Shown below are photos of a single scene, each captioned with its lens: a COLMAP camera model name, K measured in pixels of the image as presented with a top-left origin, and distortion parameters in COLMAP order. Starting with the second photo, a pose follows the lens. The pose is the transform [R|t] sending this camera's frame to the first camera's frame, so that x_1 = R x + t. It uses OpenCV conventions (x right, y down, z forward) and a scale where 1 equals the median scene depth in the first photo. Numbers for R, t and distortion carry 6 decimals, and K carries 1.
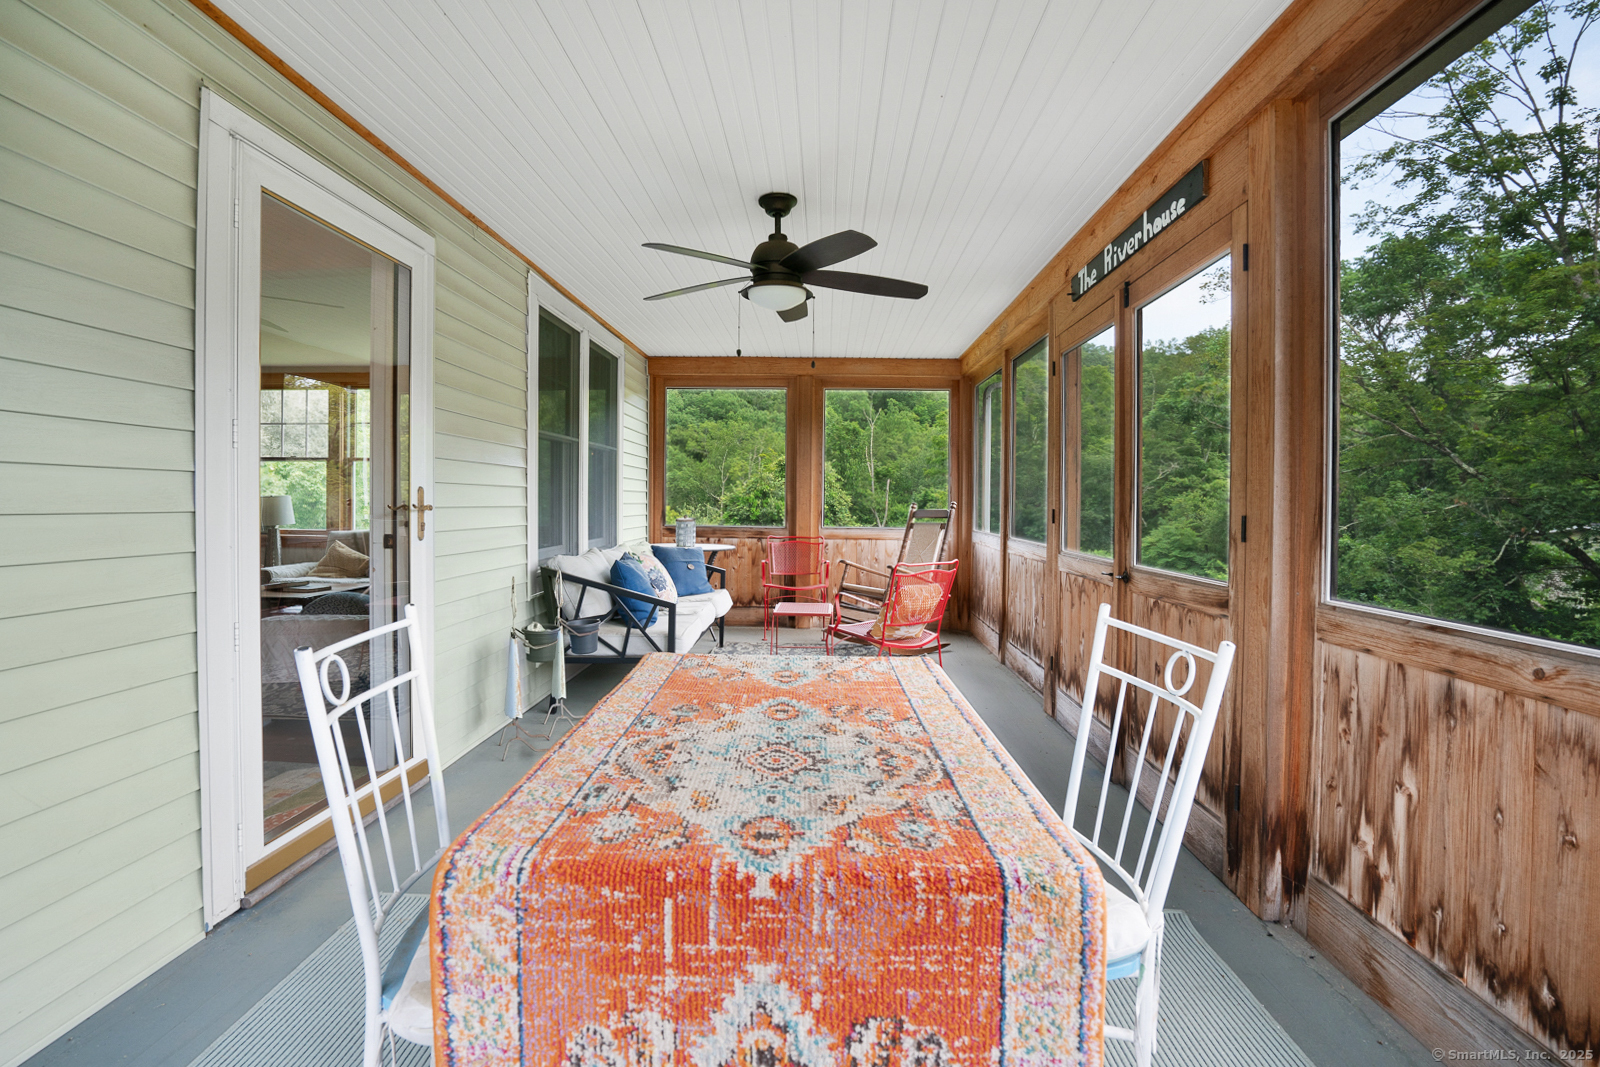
lens RADIAL K [[754.0, 0, 806.0], [0, 754.0, 487.2], [0, 0, 1]] dist [-0.003372, -0.000553]
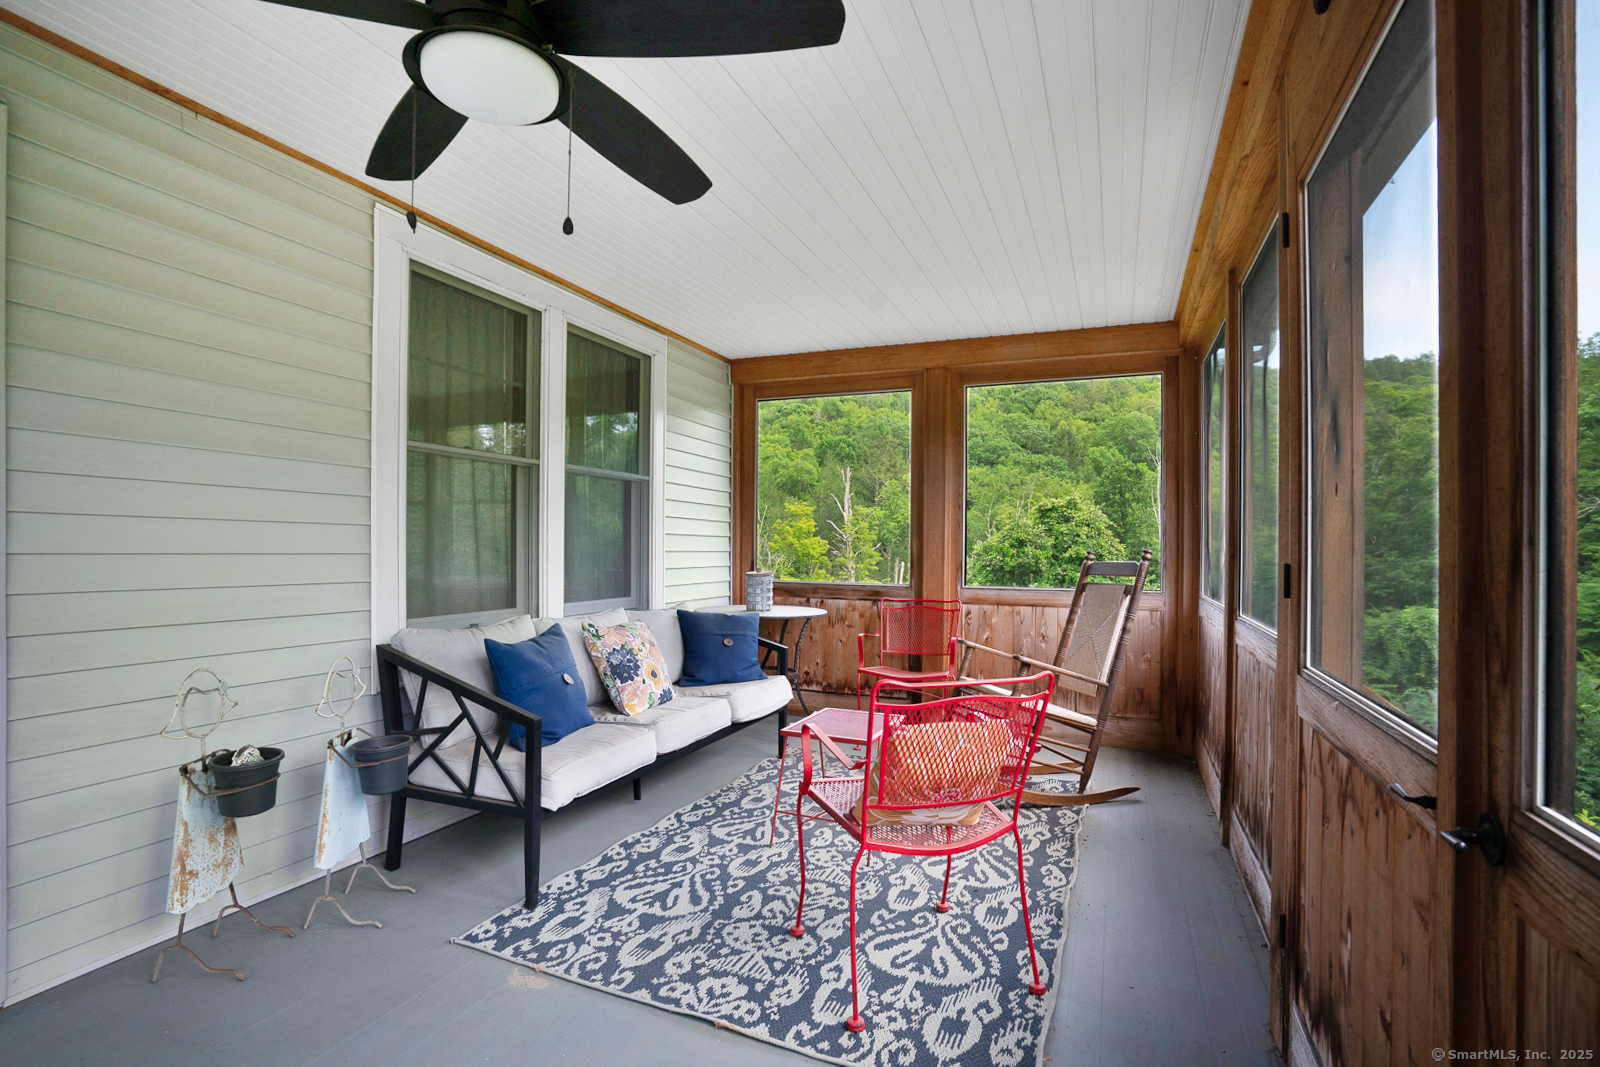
lens RADIAL K [[754.0, 0, 800.0], [0, 754.0, 533.5], [0, 0, 1]] dist [-0.071735, 0.034825]
pose [[0.930604, -0.006243, -0.365975, 0.142335], [0.004768, 0.999976, -0.004932, 0.007811], [0.365998, 0.002845, 0.930611, 0.328387]]
